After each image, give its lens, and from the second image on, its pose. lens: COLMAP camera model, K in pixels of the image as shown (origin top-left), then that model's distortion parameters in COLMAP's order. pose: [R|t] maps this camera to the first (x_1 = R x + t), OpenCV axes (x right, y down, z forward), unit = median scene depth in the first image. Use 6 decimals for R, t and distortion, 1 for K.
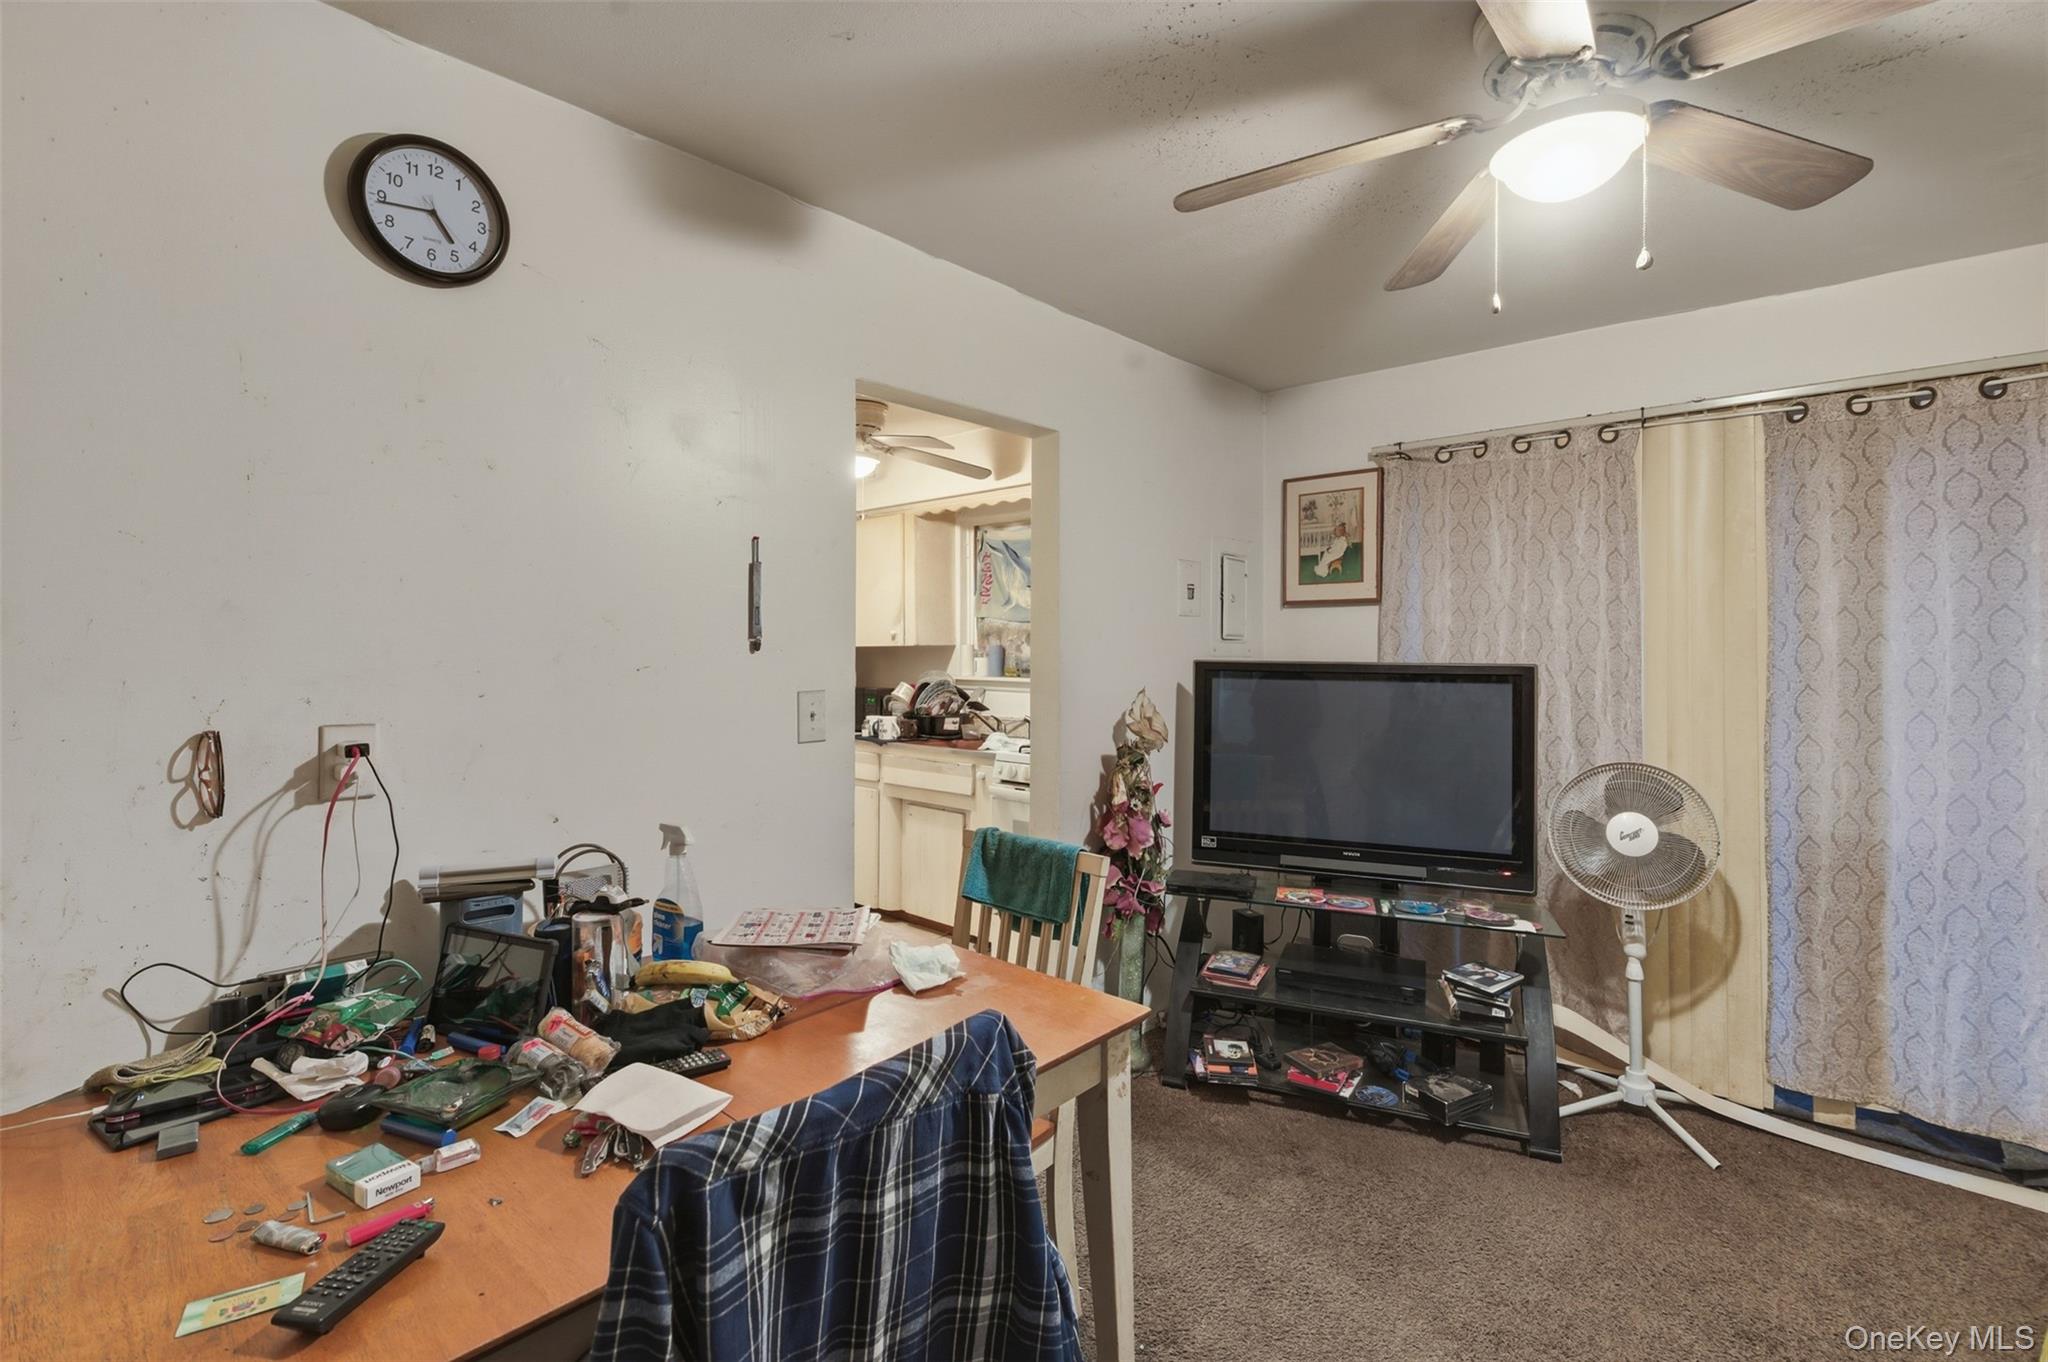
lens RADIAL K [[932.3, 0, 1012.6], [0, 932.3, 644.6], [0, 0, 1]] dist [-0.014670, 0.000346]
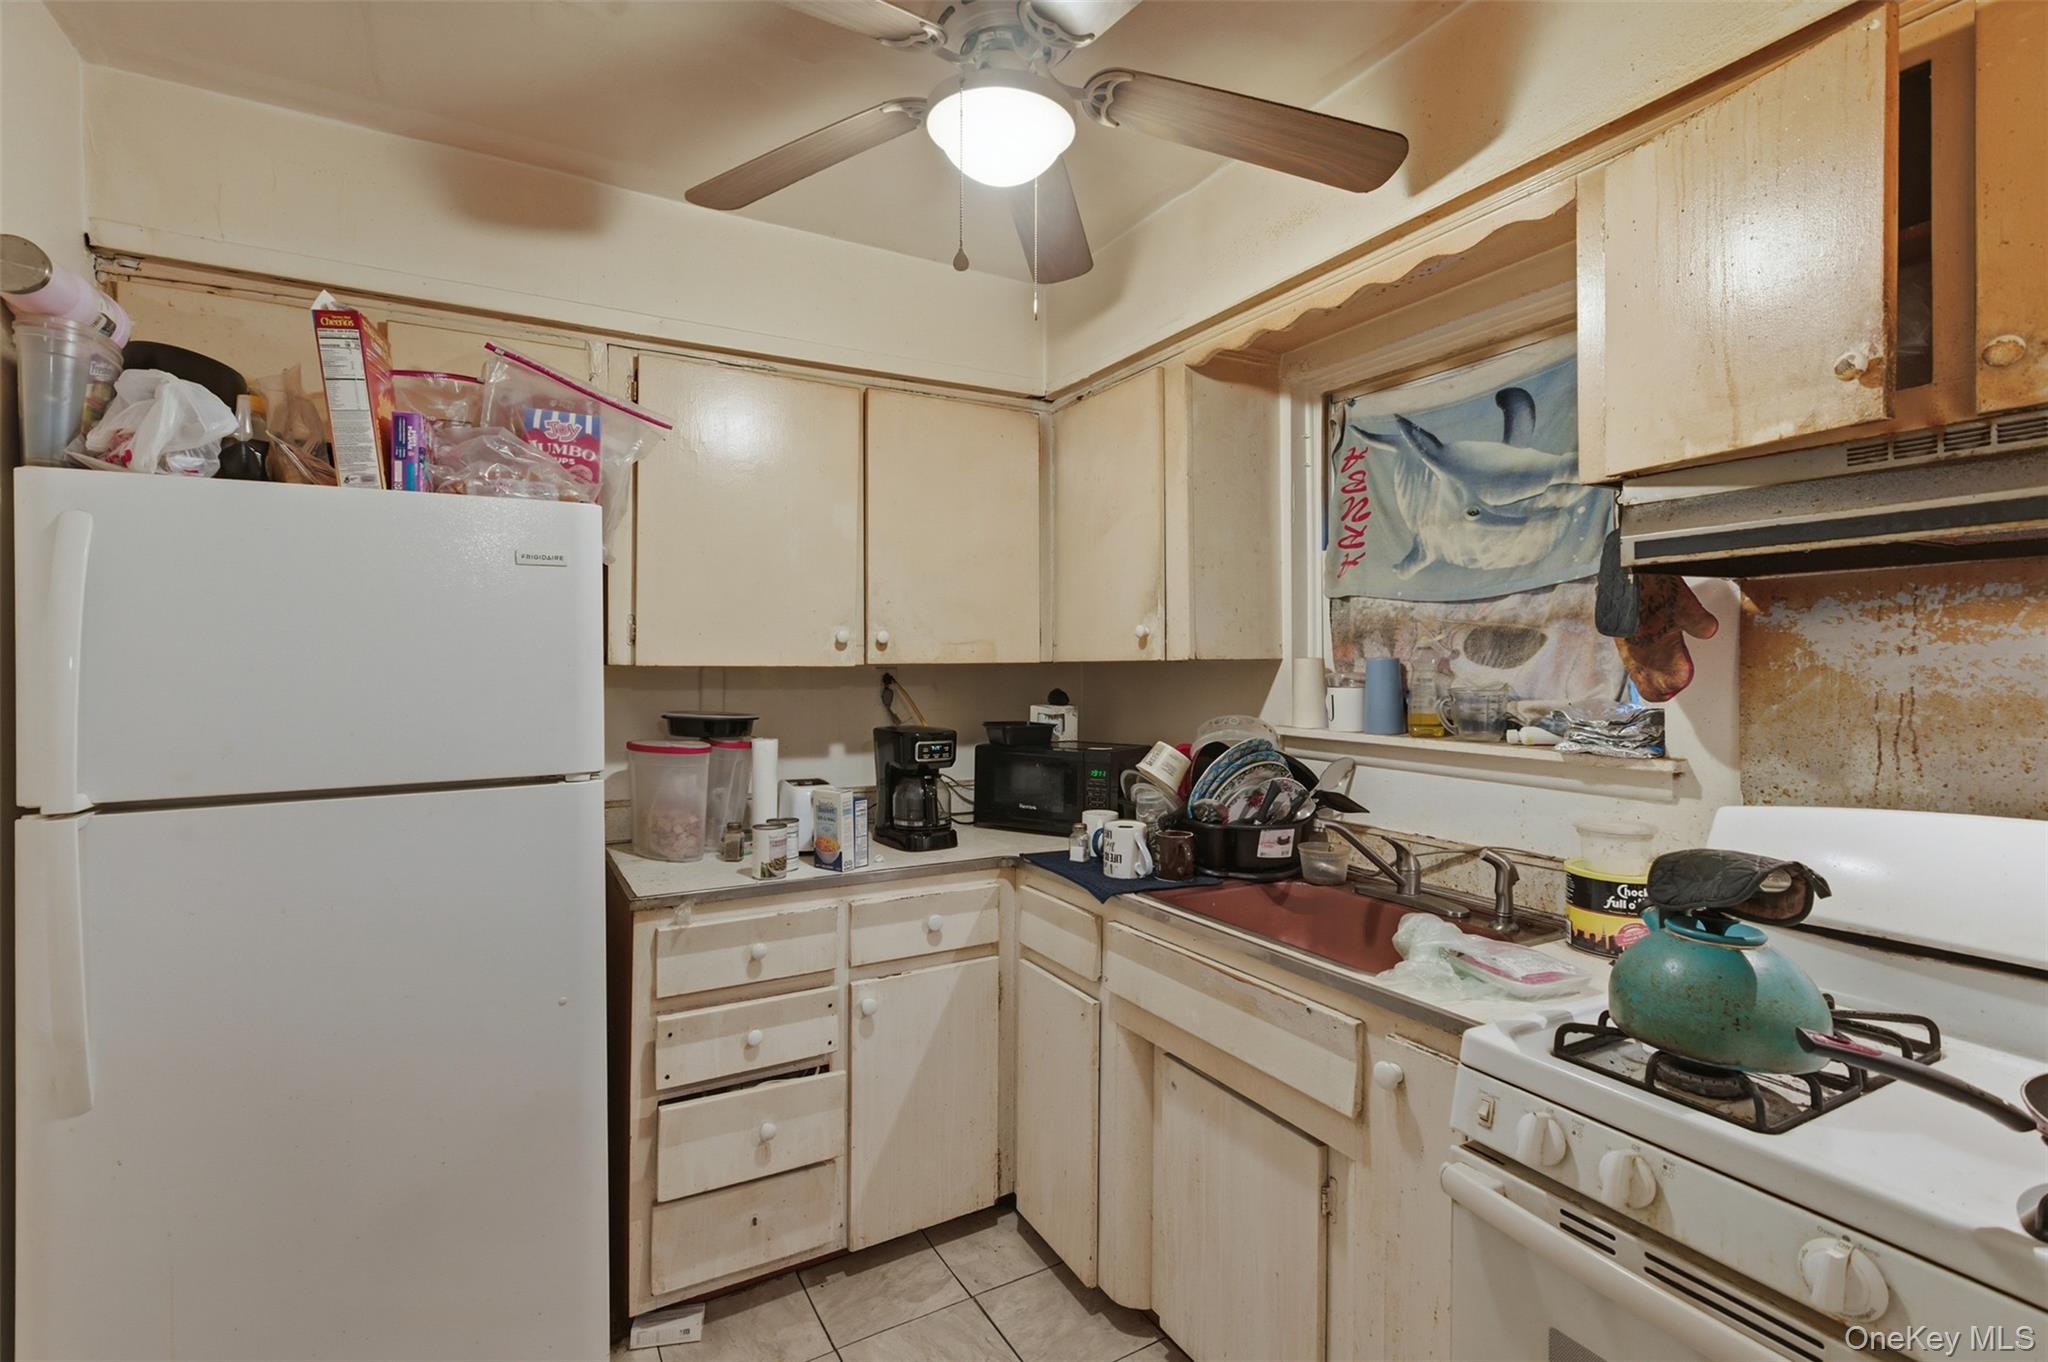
lens RADIAL K [[932.3, 0, 1012.6], [0, 932.3, 644.6], [0, 0, 1]] dist [-0.014670, 0.000346]
pose [[0.951899, -0.004046, -0.306385, -0.050145], [-0.001585, 0.999834, -0.018128, 0.002060], [0.306408, 0.017742, 0.951735, 0.567267]]
